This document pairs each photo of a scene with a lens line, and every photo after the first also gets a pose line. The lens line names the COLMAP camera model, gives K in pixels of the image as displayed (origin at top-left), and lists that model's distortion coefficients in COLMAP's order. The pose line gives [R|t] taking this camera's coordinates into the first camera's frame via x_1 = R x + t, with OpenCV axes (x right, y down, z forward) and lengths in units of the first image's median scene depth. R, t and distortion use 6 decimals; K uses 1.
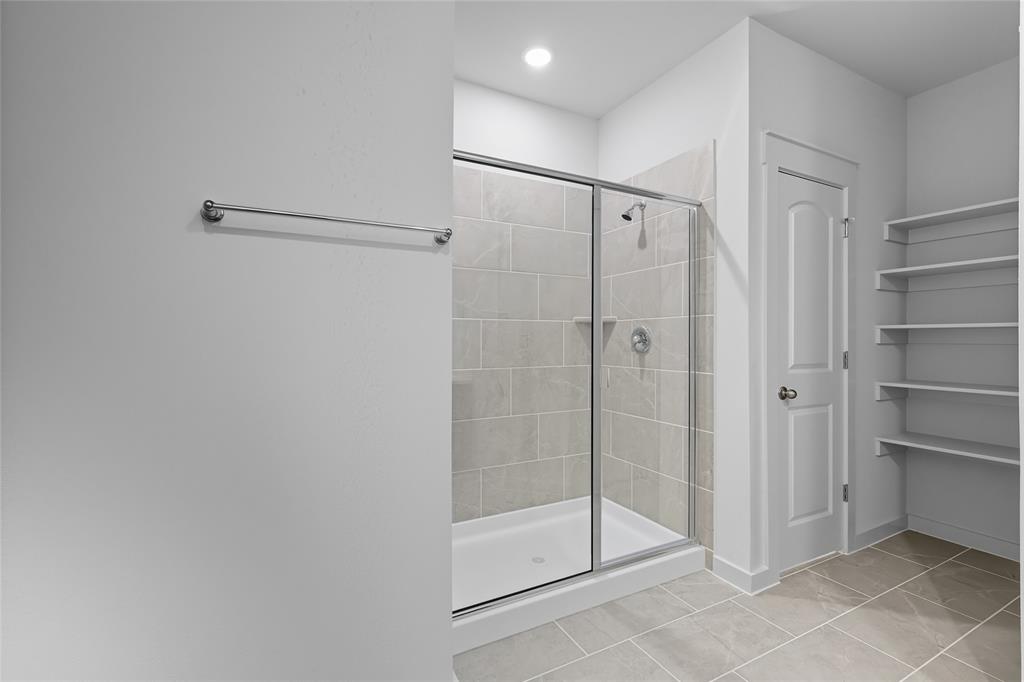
lens RADIAL K [[455.7, 0, 512.0], [0, 455.7, 341.0], [0, 0, 1]] dist [0.000769, 0.000025]
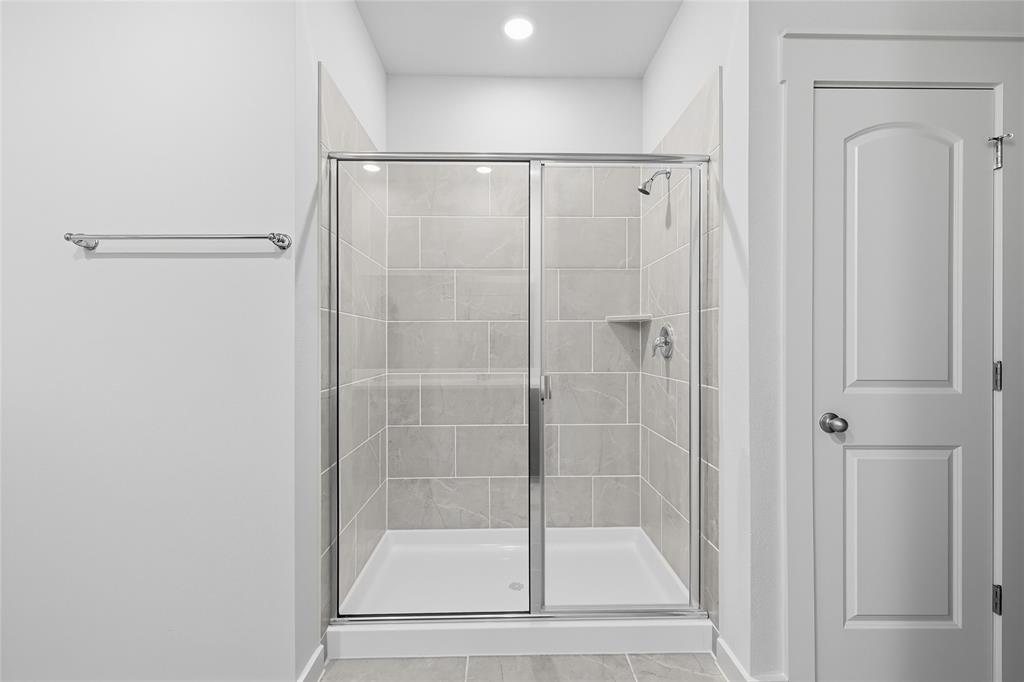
lens RADIAL K [[449.0, 0, 510.9], [0, 449.0, 342.6], [0, 0, 1]] dist [-0.001298, 0.000220]
pose [[0.892470, -0.002492, -0.451099, 0.426943], [0.001333, 0.999995, -0.002887, 0.000077], [0.451104, 0.001975, 0.892469, 0.190922]]
